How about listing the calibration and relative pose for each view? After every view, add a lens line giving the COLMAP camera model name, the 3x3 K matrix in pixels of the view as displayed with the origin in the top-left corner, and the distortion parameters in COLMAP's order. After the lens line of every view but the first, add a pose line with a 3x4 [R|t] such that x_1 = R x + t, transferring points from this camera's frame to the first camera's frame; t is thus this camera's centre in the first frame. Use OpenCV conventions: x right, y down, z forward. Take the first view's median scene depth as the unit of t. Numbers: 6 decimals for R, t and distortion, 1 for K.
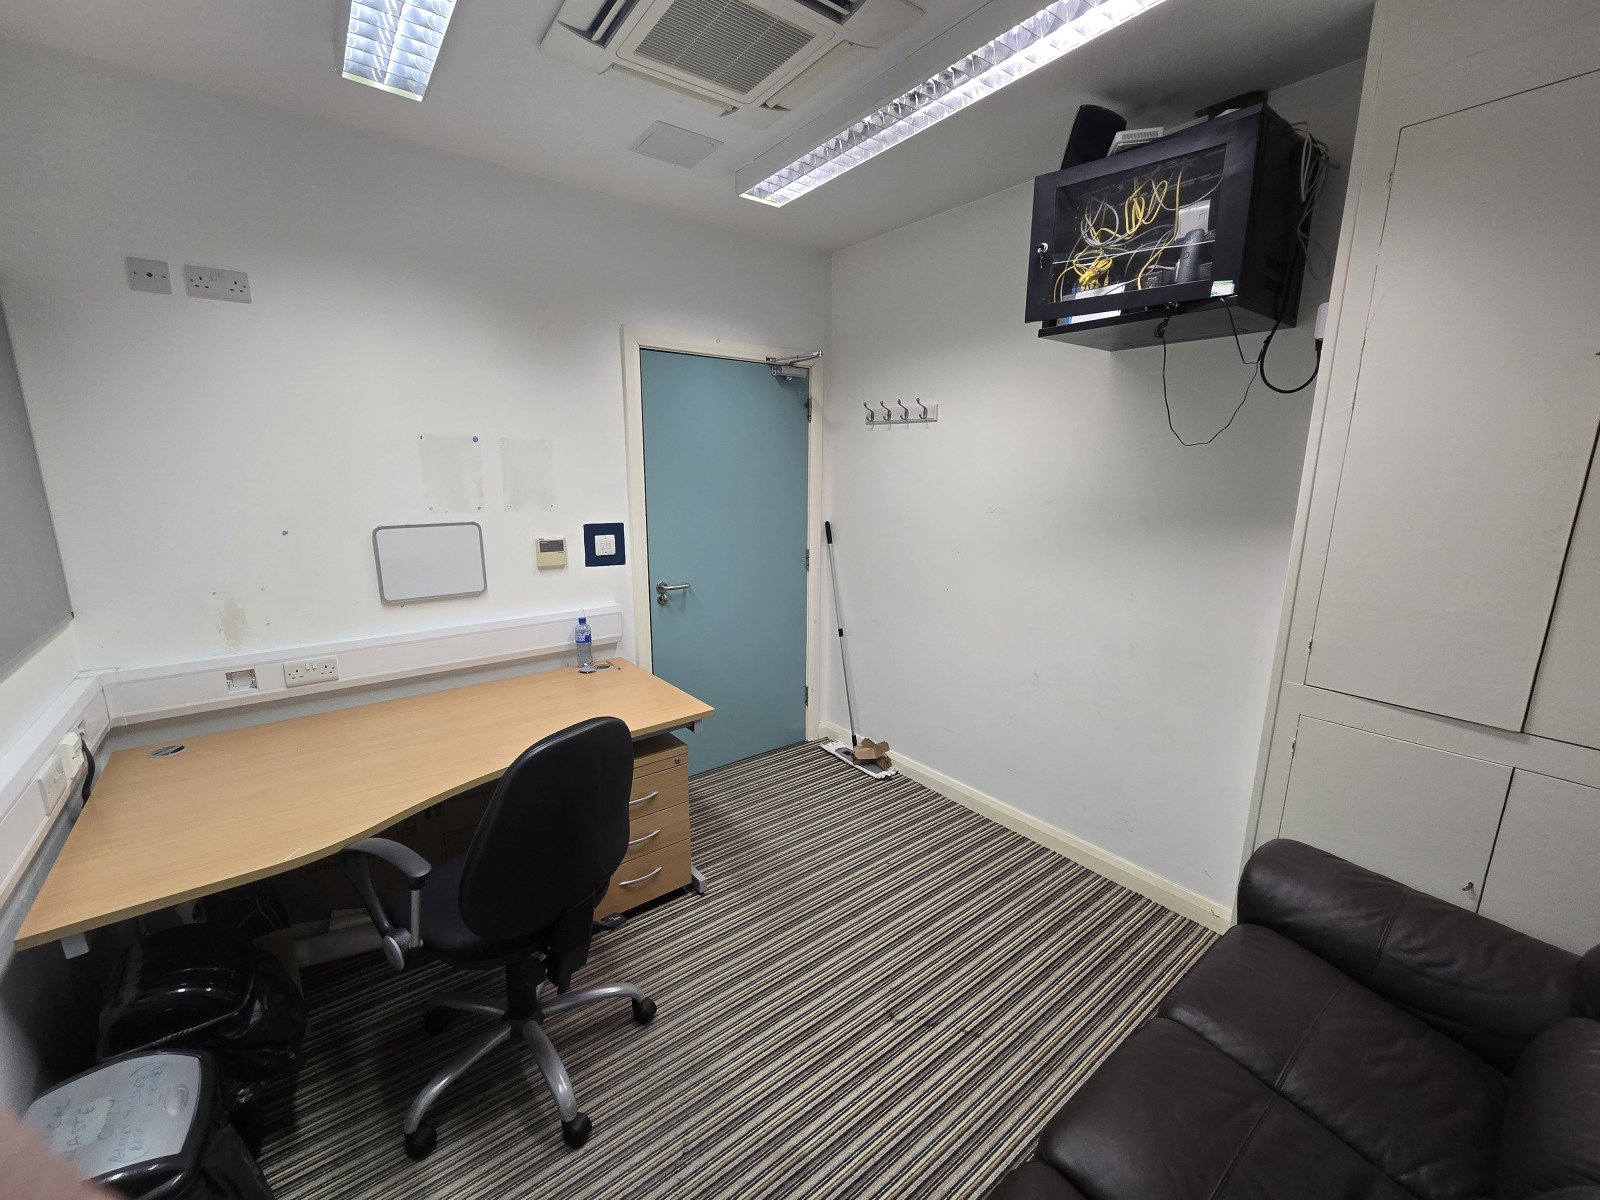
lens RADIAL K [[655.1, 0, 796.8], [0, 655.1, 599.1], [0, 0, 1]] dist [-0.008292, 0.002336]
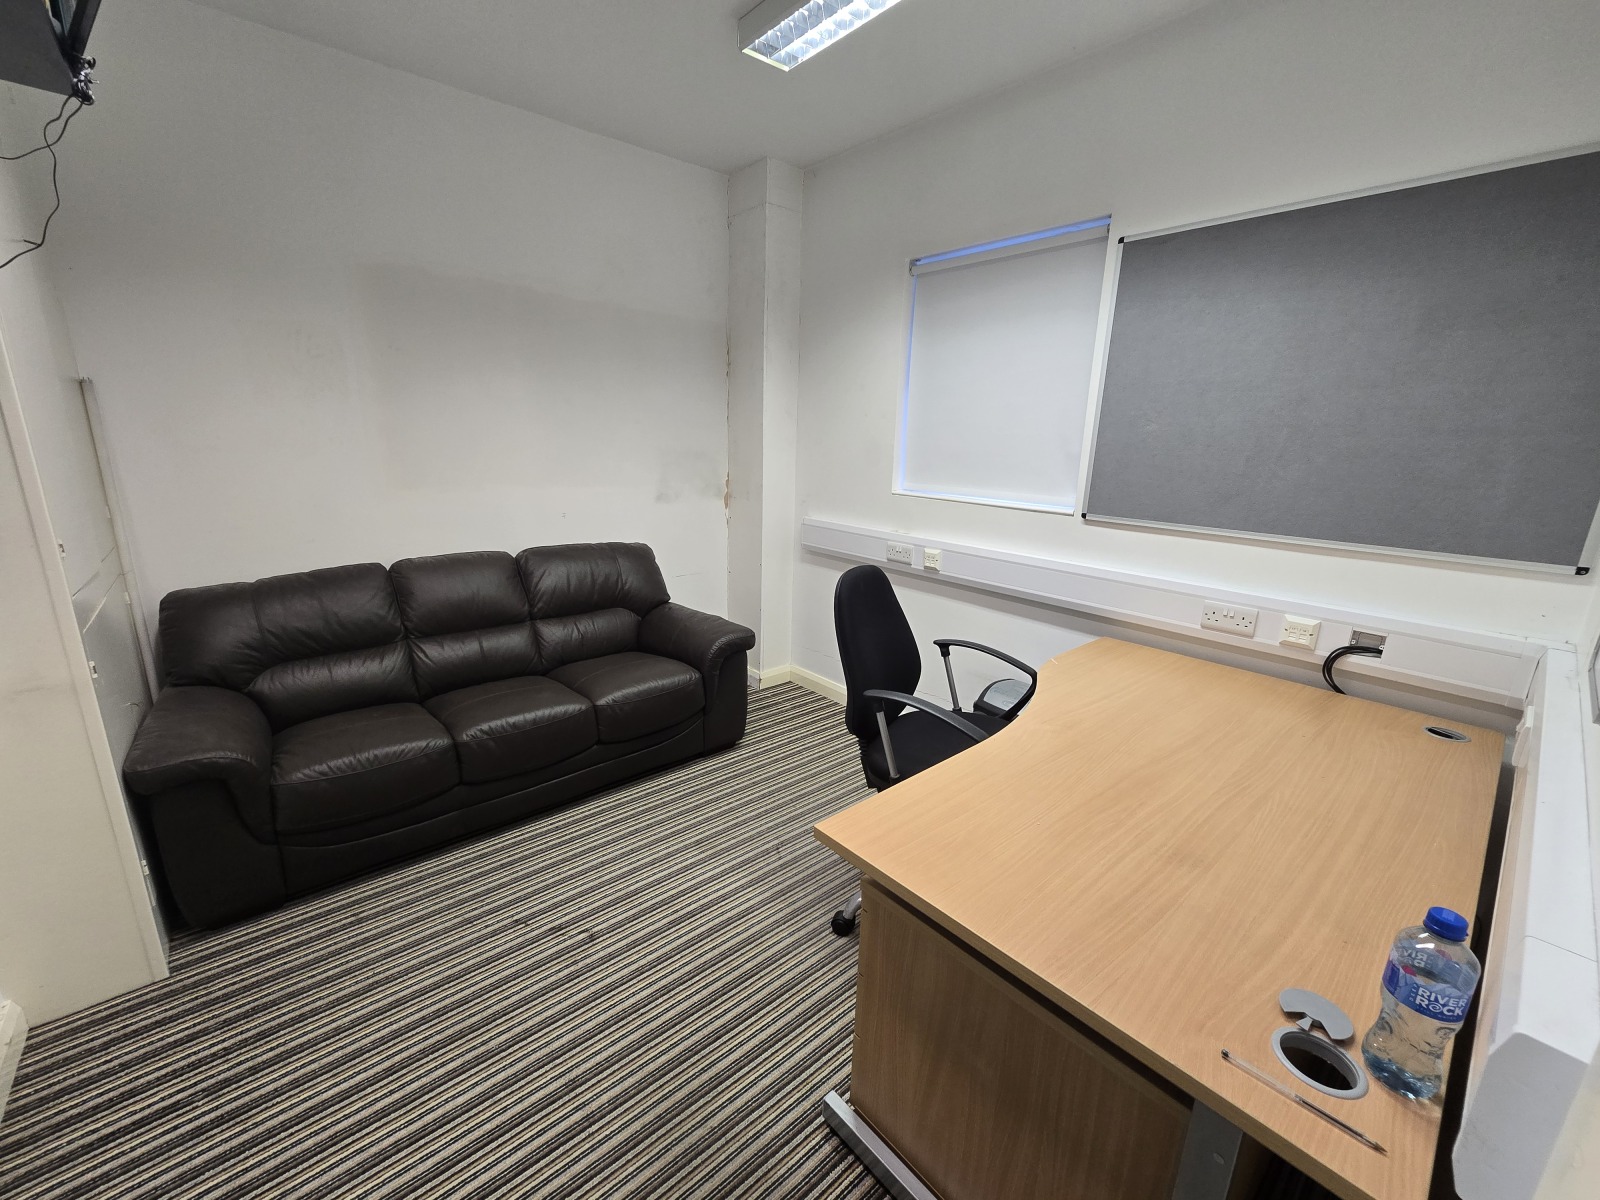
lens RADIAL K [[655.1, 0, 796.8], [0, 655.1, 599.1], [0, 0, 1]] dist [-0.008292, 0.002336]
pose [[-0.998238, -0.018842, -0.056274, -0.097812], [-0.041492, 0.899553, 0.434837, -0.254958], [0.042428, 0.436405, -0.898749, 1.695468]]
